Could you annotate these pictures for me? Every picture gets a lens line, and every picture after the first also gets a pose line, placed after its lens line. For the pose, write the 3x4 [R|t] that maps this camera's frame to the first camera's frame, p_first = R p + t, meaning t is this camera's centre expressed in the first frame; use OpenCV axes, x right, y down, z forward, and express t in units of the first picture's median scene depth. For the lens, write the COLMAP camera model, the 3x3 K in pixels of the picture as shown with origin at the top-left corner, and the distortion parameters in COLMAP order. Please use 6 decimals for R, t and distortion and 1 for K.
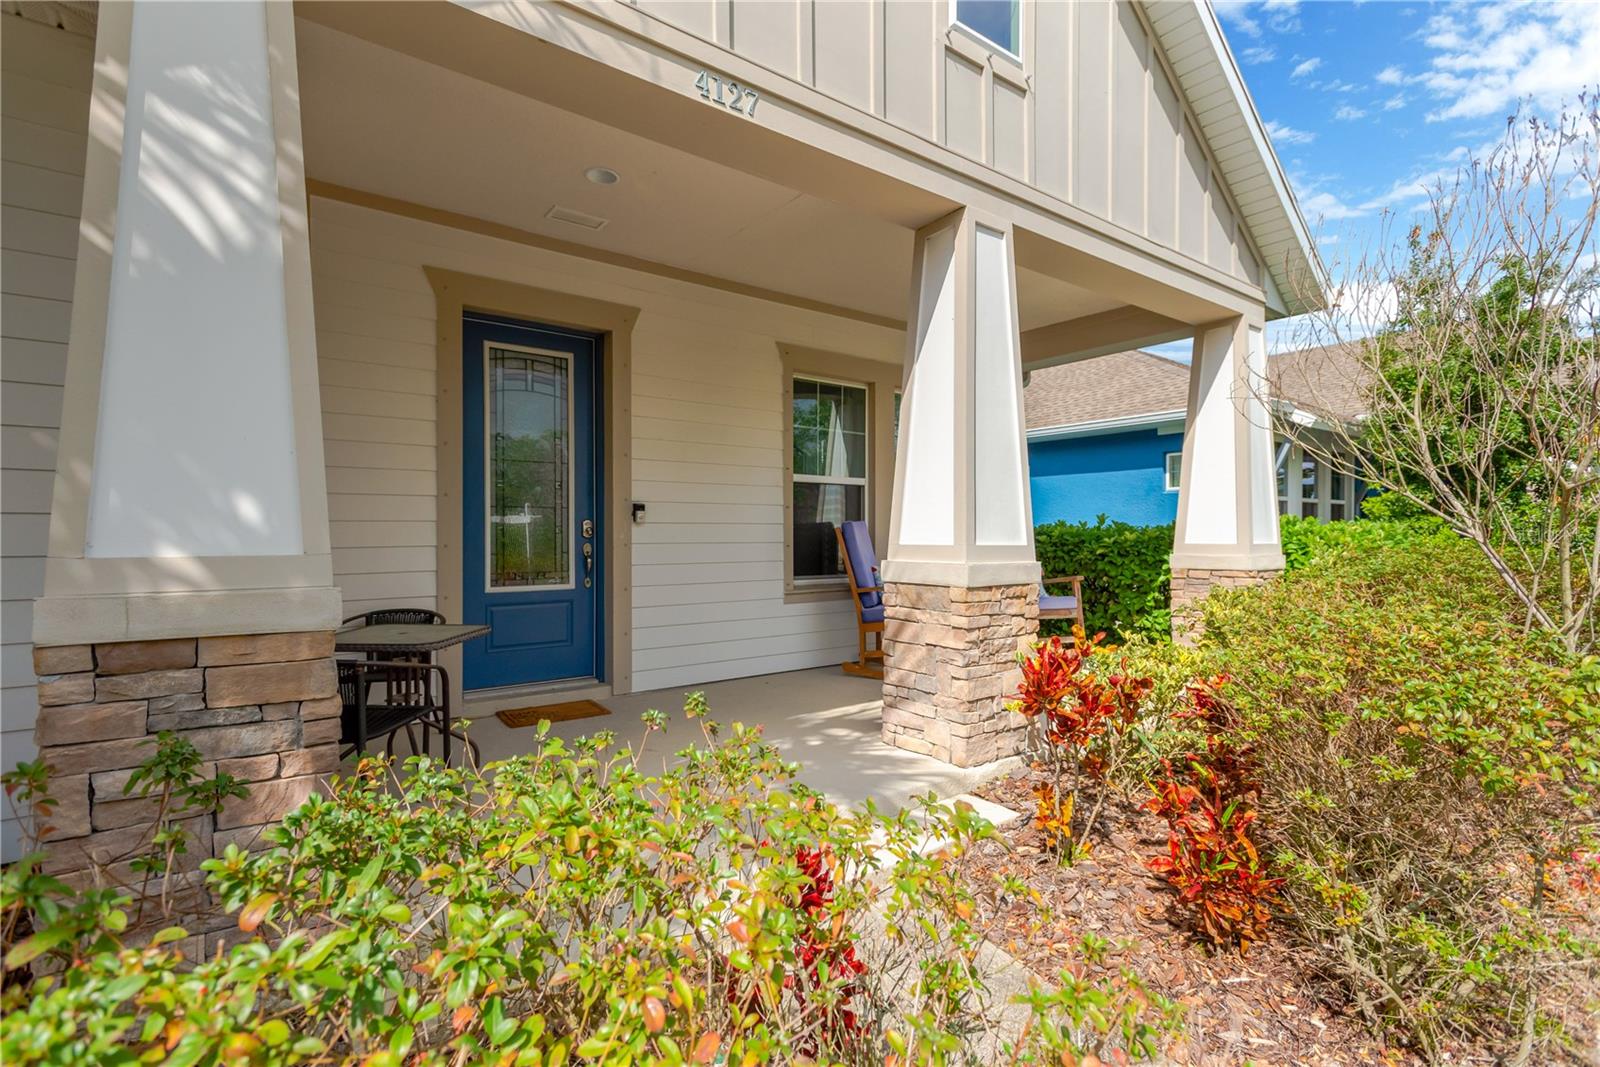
lens RADIAL K [[745.0, 0, 800.0], [0, 745.0, 533.5], [0, 0, 1]] dist [0.014728, -0.000003]
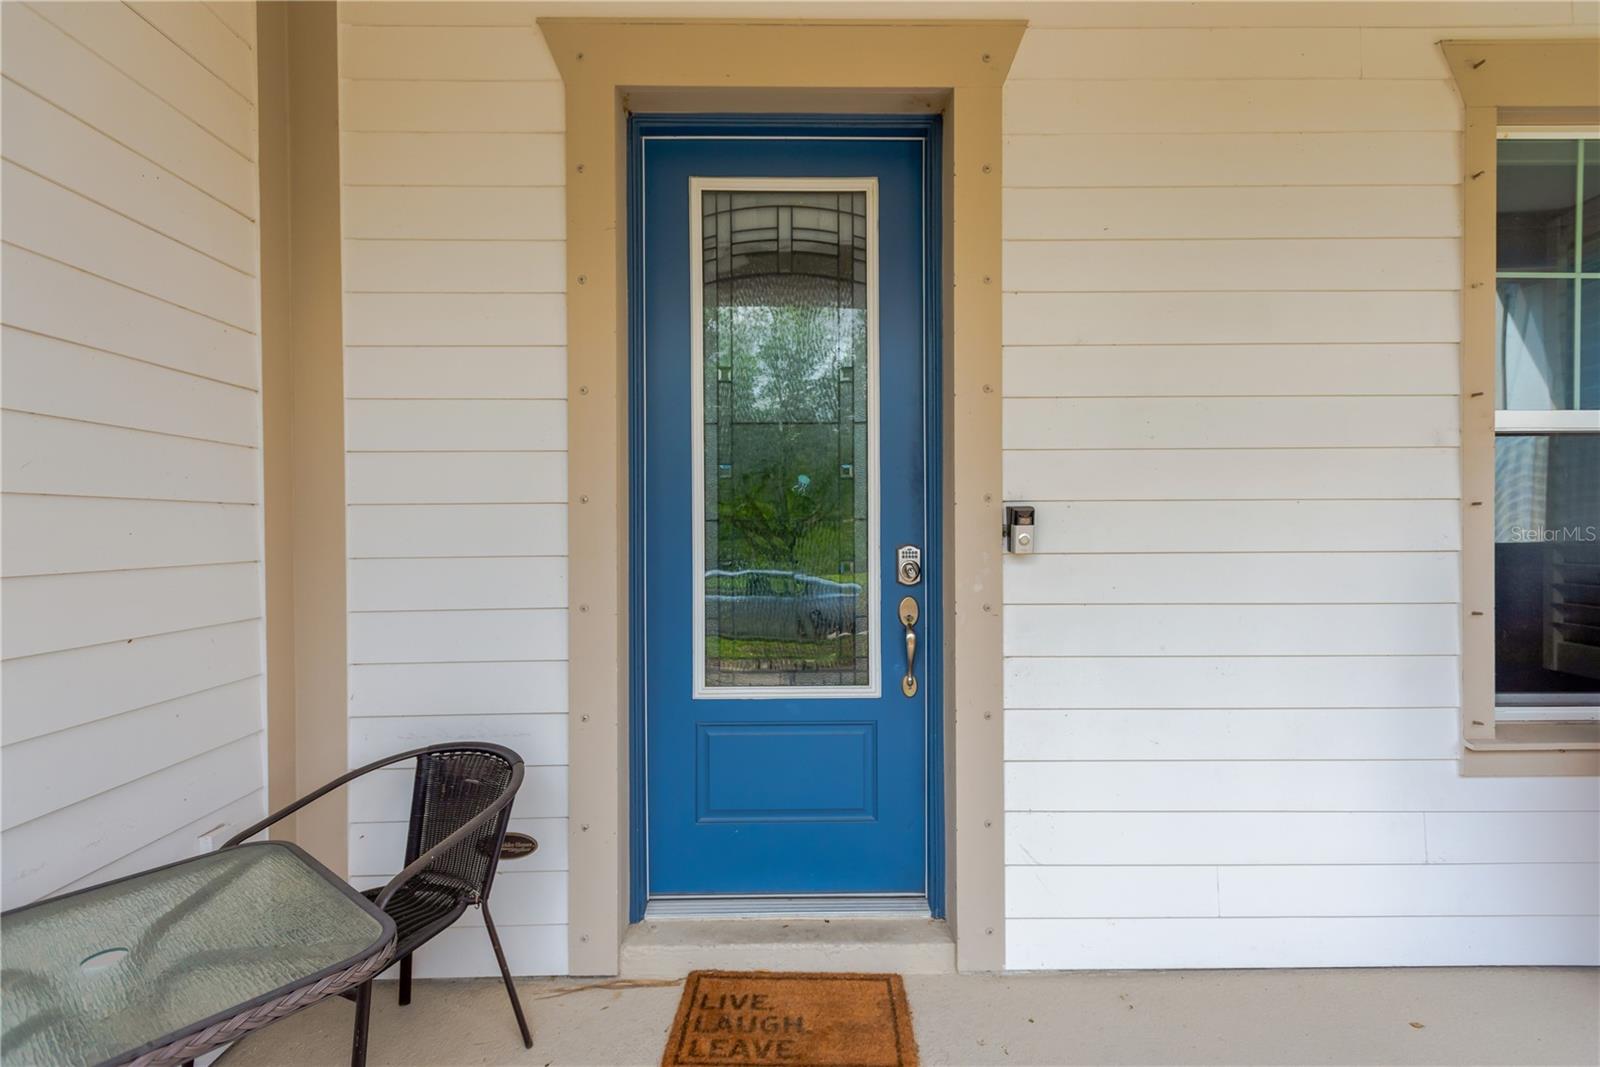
lens RADIAL K [[745.0, 0, 800.0], [0, 745.0, 533.5], [0, 0, 1]] dist [0.014728, -0.000003]
pose [[0.809421, 0.000748, -0.587228, -0.076549], [0.002882, 0.999982, 0.005246, -0.028491], [0.587222, -0.005939, 0.809404, 0.610268]]
